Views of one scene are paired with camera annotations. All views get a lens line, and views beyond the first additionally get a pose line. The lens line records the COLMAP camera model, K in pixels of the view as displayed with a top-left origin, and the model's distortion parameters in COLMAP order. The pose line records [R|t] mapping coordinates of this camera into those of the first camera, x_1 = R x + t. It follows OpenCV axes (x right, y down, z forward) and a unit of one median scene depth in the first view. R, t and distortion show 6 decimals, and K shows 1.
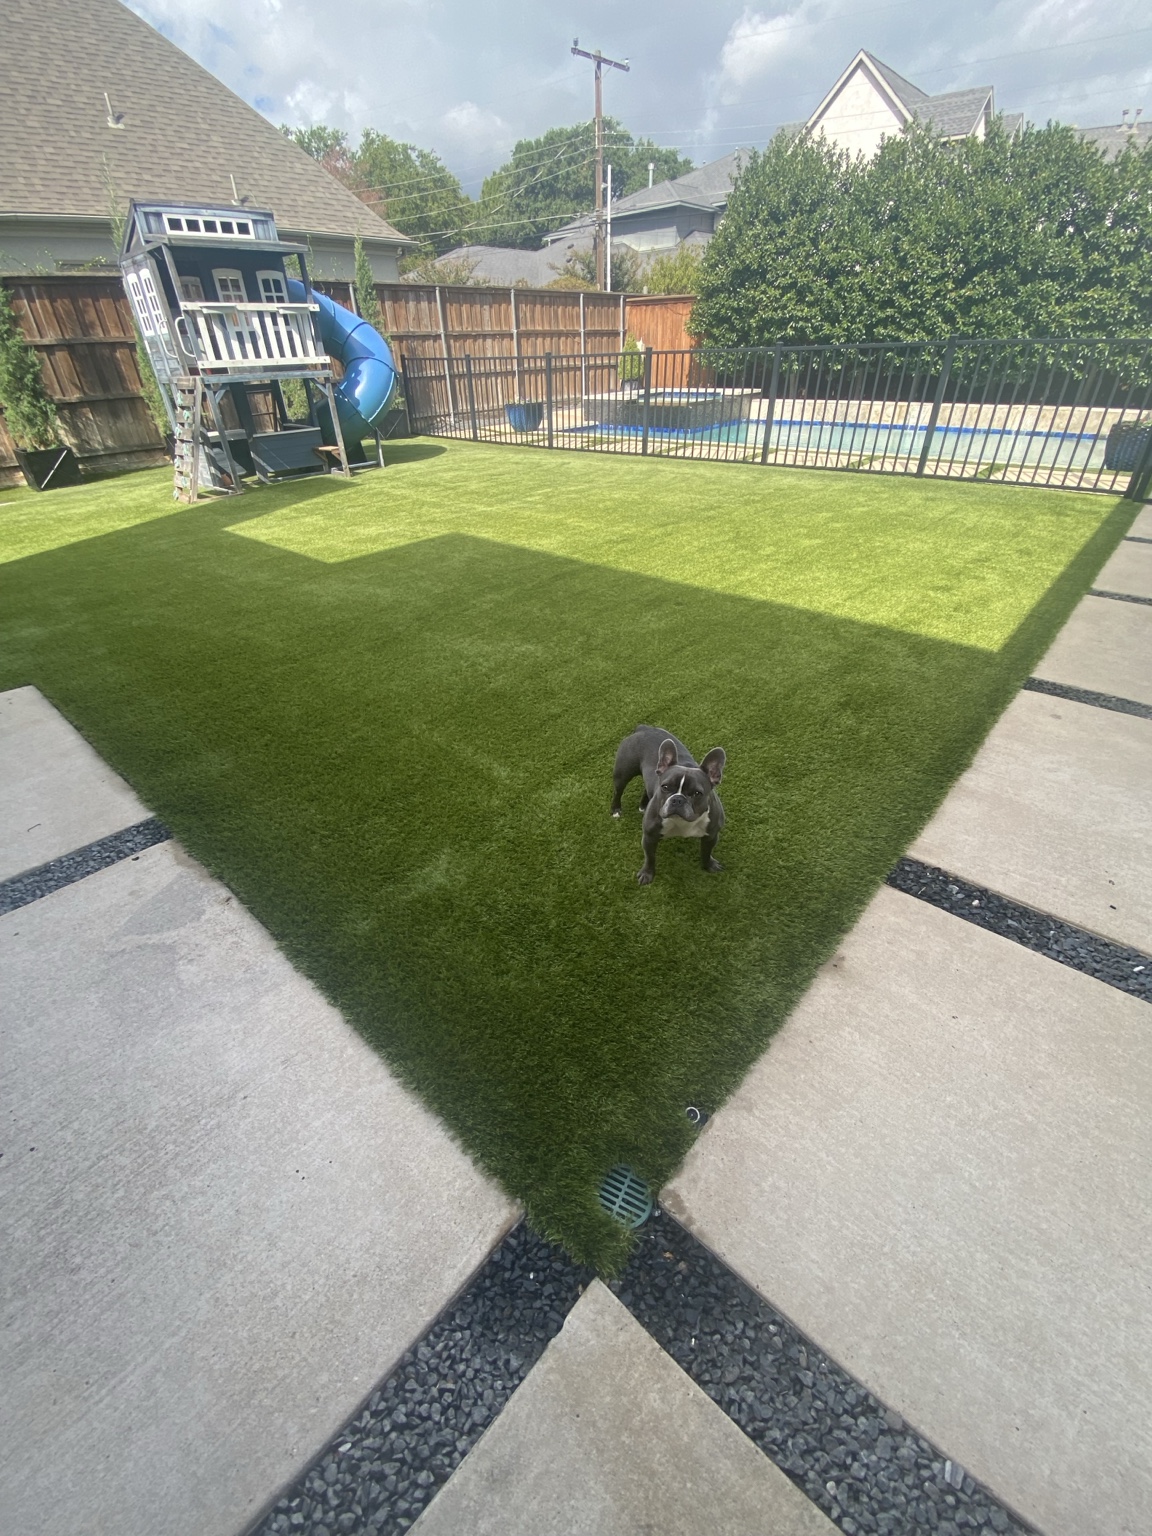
lens RADIAL K [[626.1, 0, 576.0], [0, 626.1, 768.0], [0, 0, 1]] dist [0.002027, -0.014220]
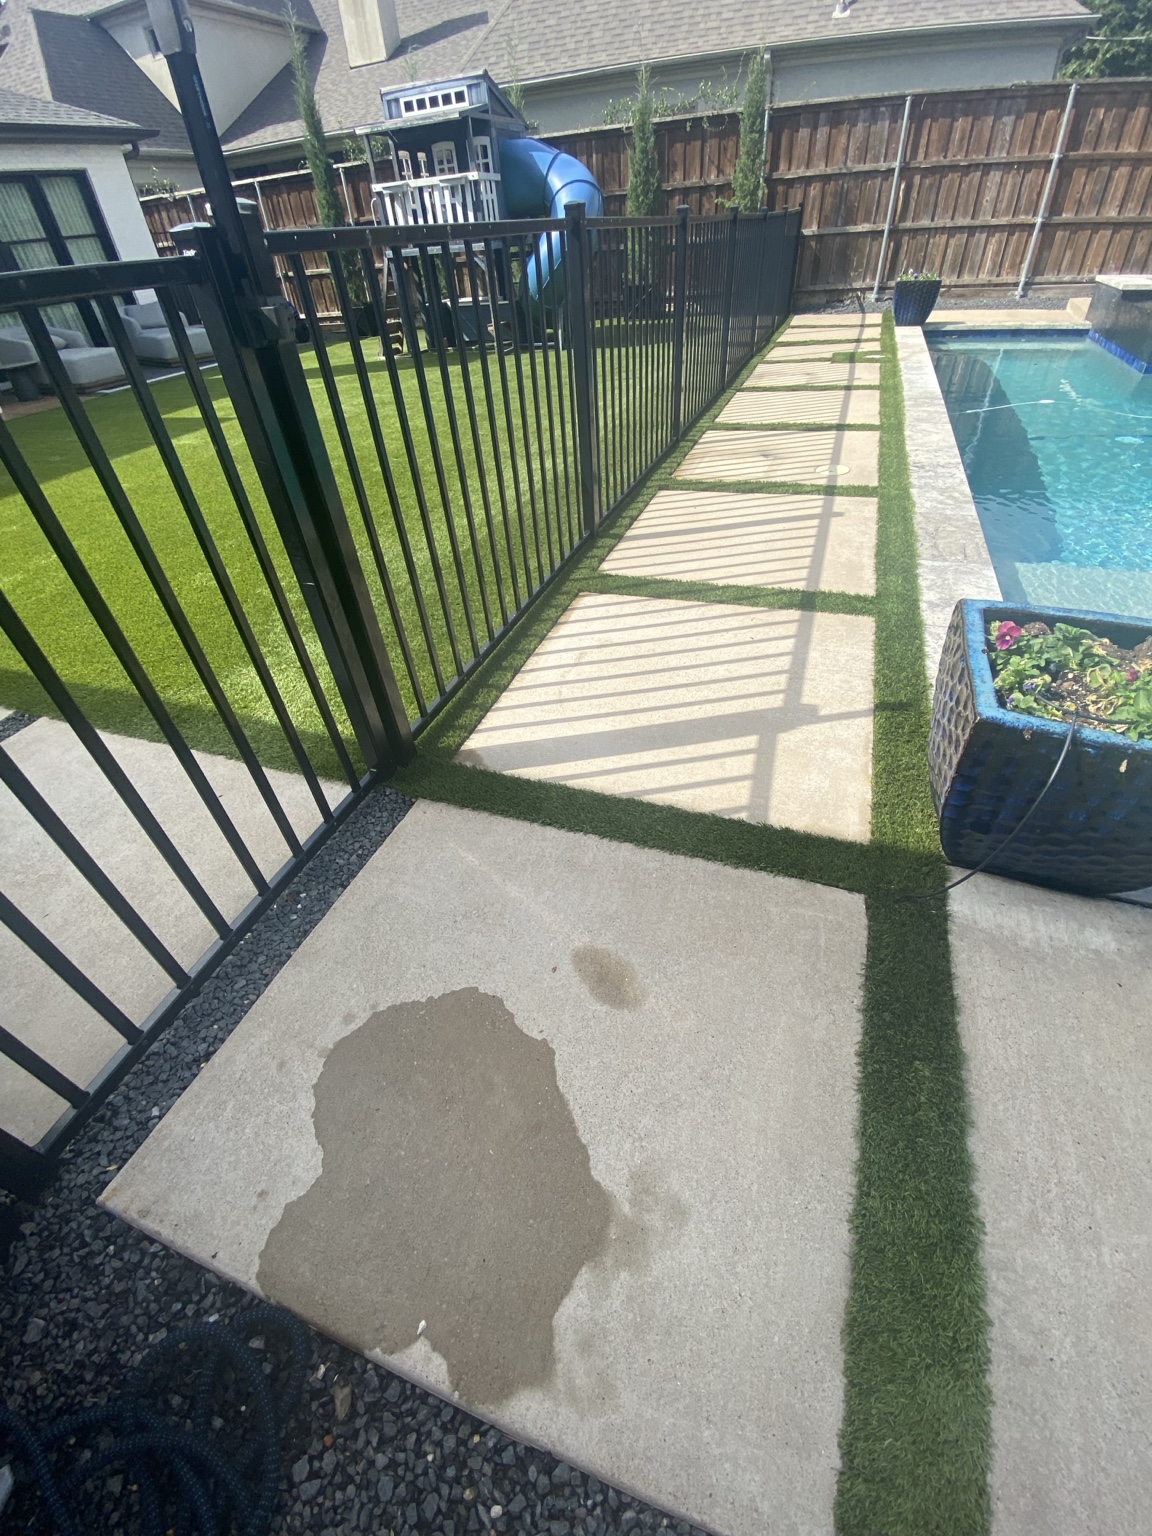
lens RADIAL K [[626.1, 0, 576.0], [0, 626.1, 768.0], [0, 0, 1]] dist [0.002027, -0.014220]
pose [[0.370879, 0.608774, -0.701315, 0.859702], [-0.467355, 0.774927, 0.425520, -0.454894], [0.802514, 0.169947, 0.571918, 0.656446]]
